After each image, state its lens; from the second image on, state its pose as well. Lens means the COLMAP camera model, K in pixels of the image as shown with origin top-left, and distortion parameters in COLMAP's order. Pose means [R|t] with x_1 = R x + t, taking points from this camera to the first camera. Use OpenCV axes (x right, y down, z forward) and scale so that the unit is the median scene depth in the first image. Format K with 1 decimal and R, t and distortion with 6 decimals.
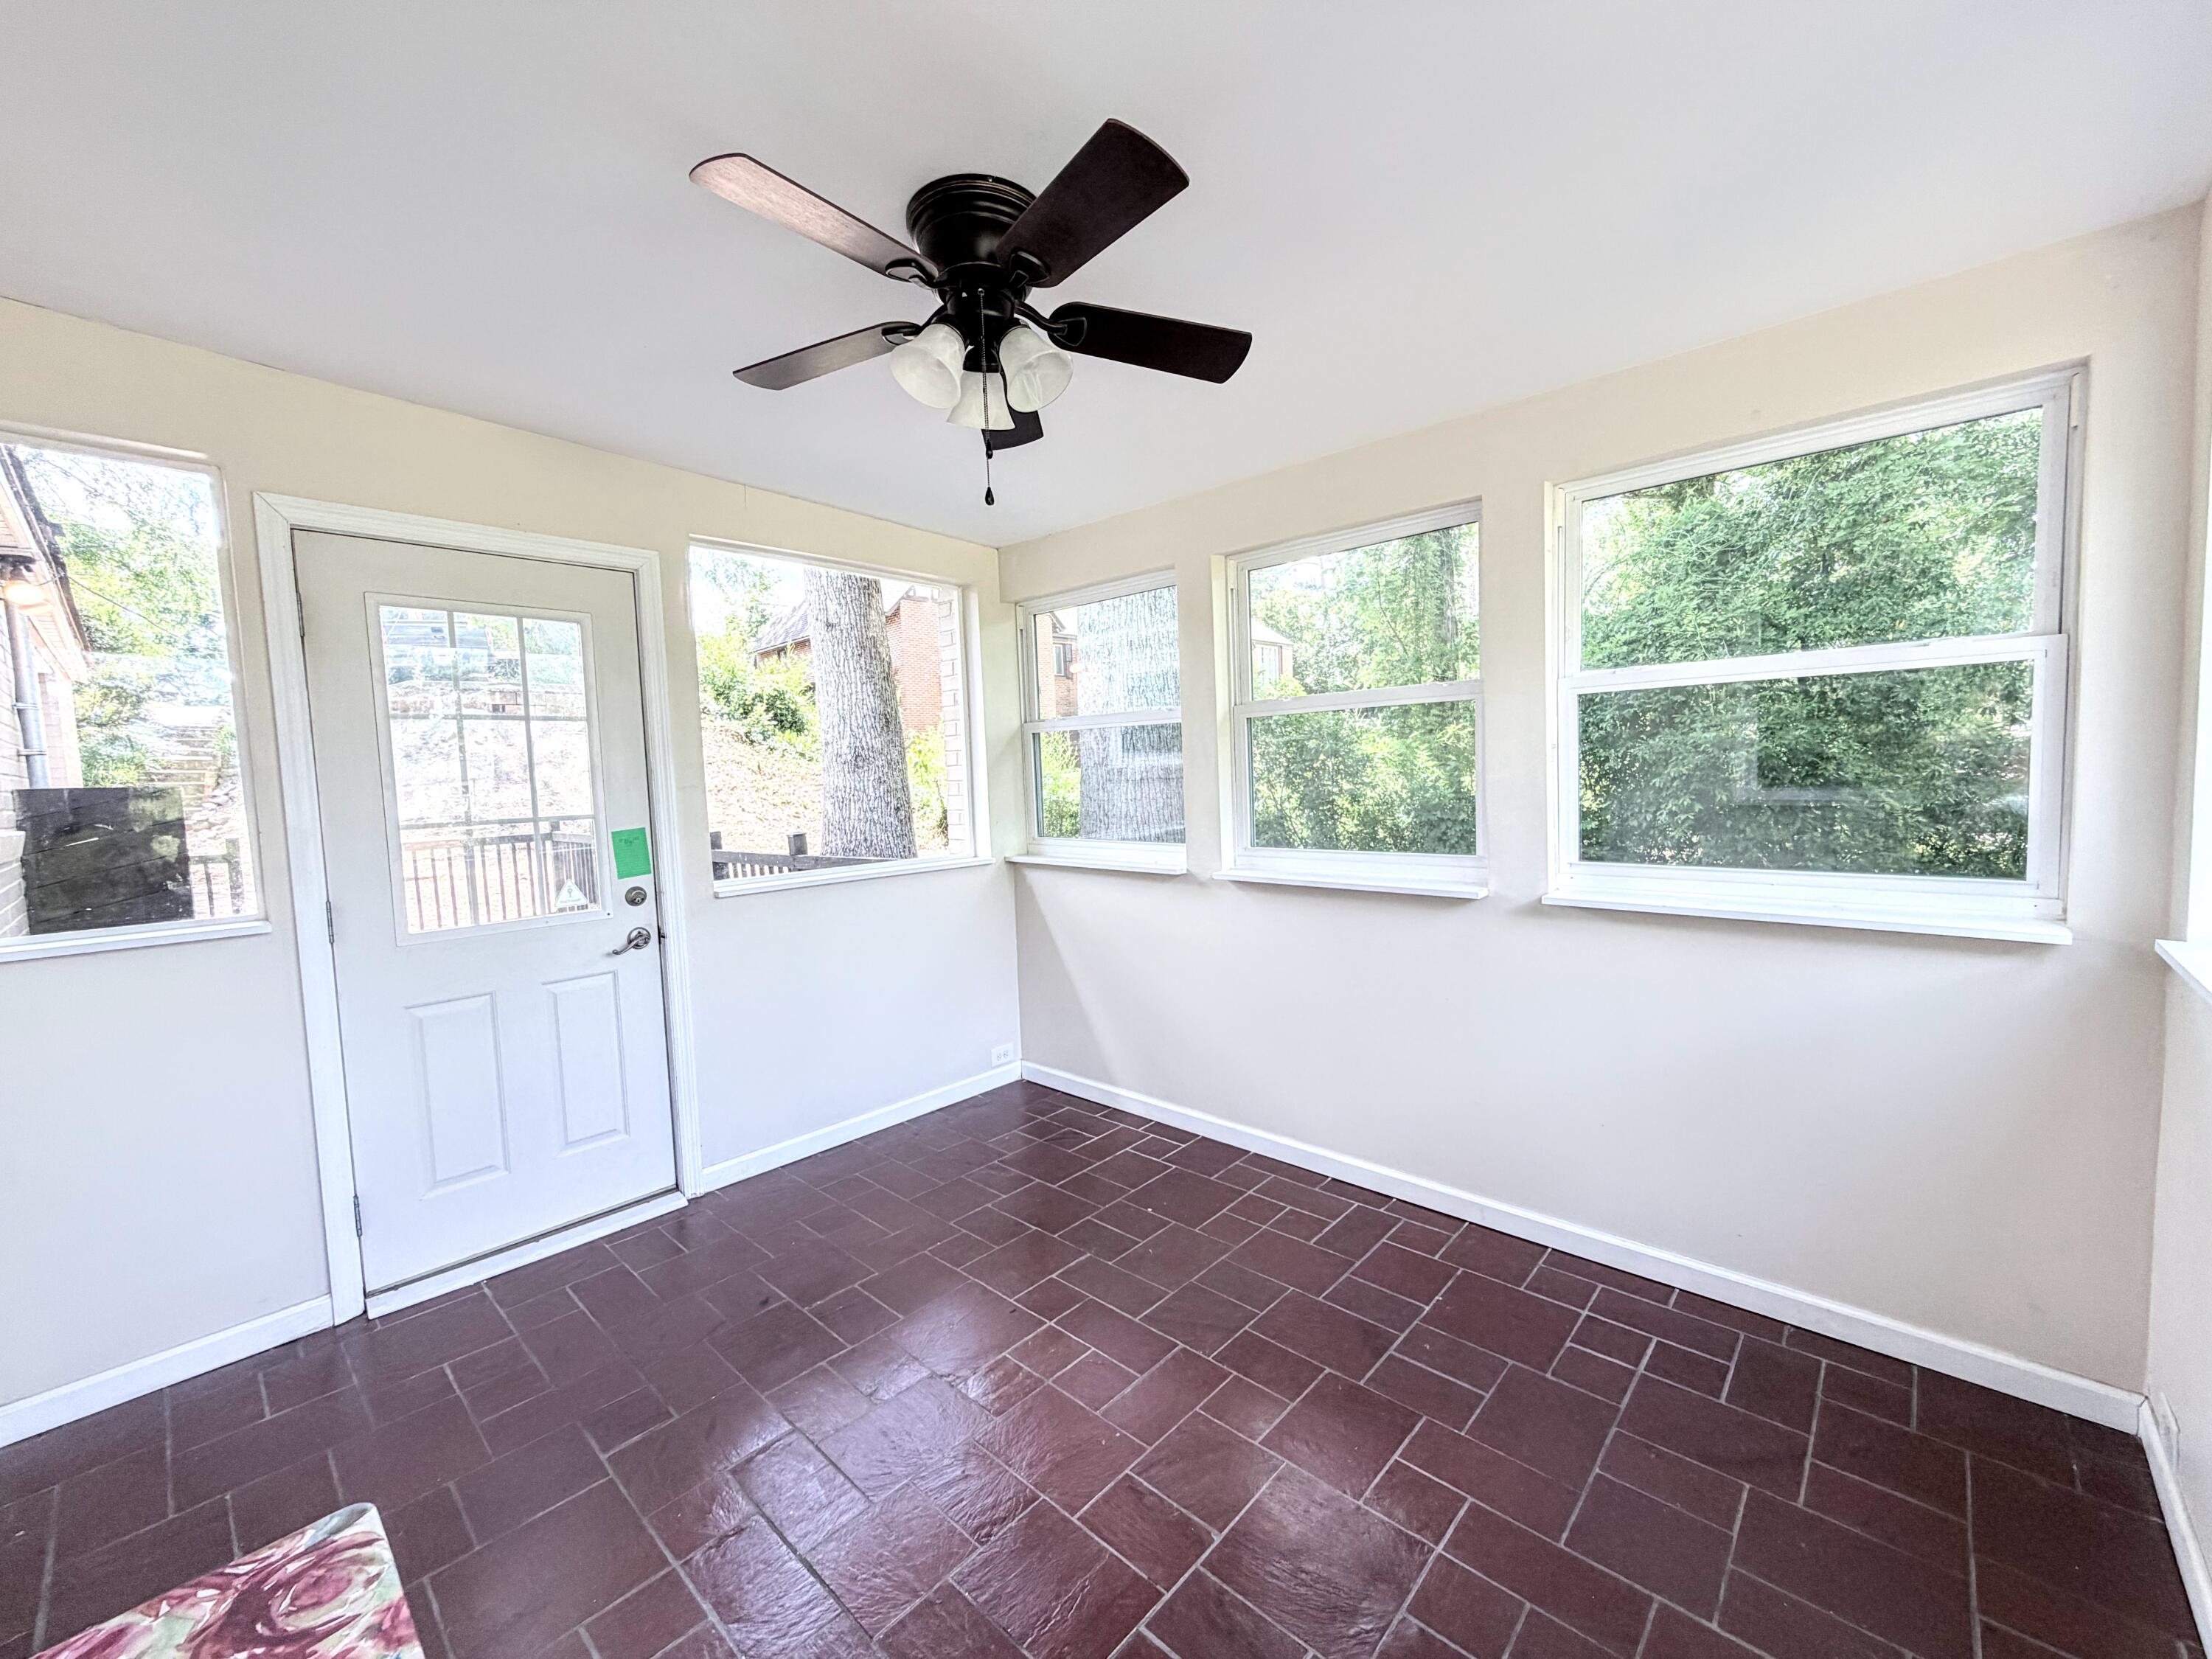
lens RADIAL K [[899.6, 0, 1111.0], [0, 899.6, 837.1], [0, 0, 1]] dist [-0.001305, 0.001062]
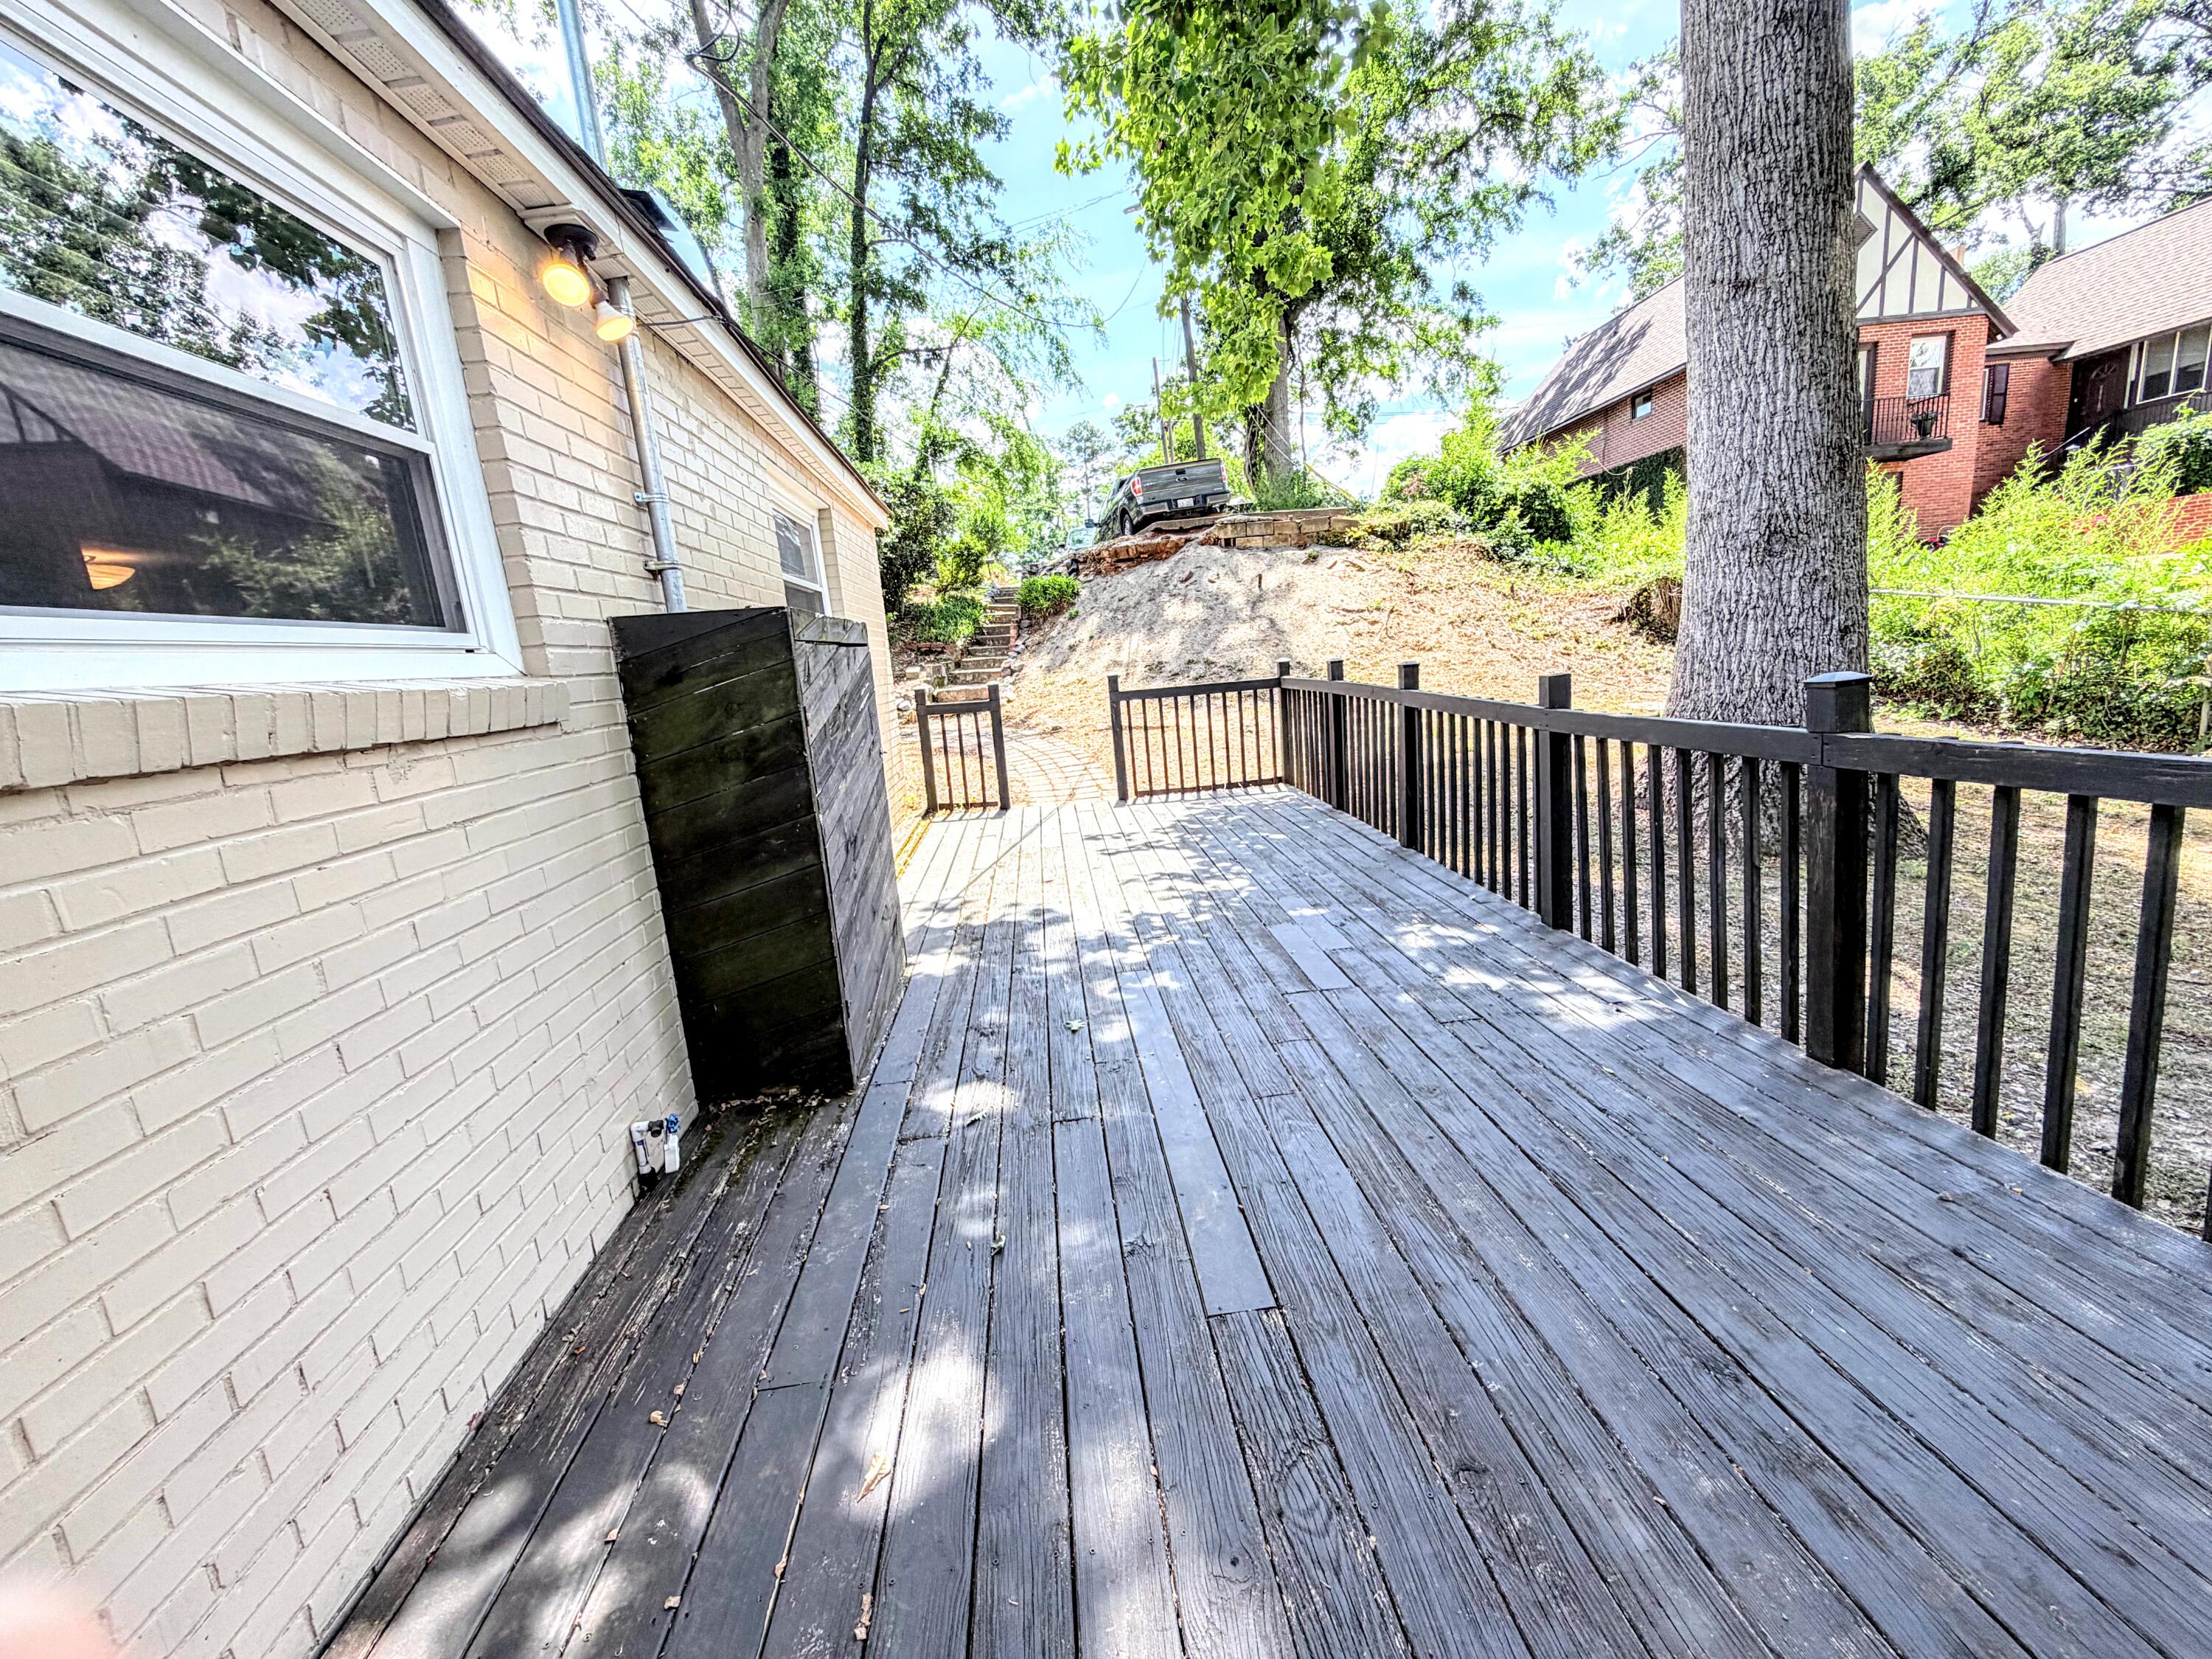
lens RADIAL K [[899.6, 0, 1106.2], [0, 899.6, 817.3], [0, 0, 1]] dist [-0.001305, 0.001062]
pose [[0.742776, 0.098166, -0.662304, -0.195343], [0.002416, 0.988794, 0.149268, -0.001907], [0.669535, -0.112473, 0.734216, 0.295884]]
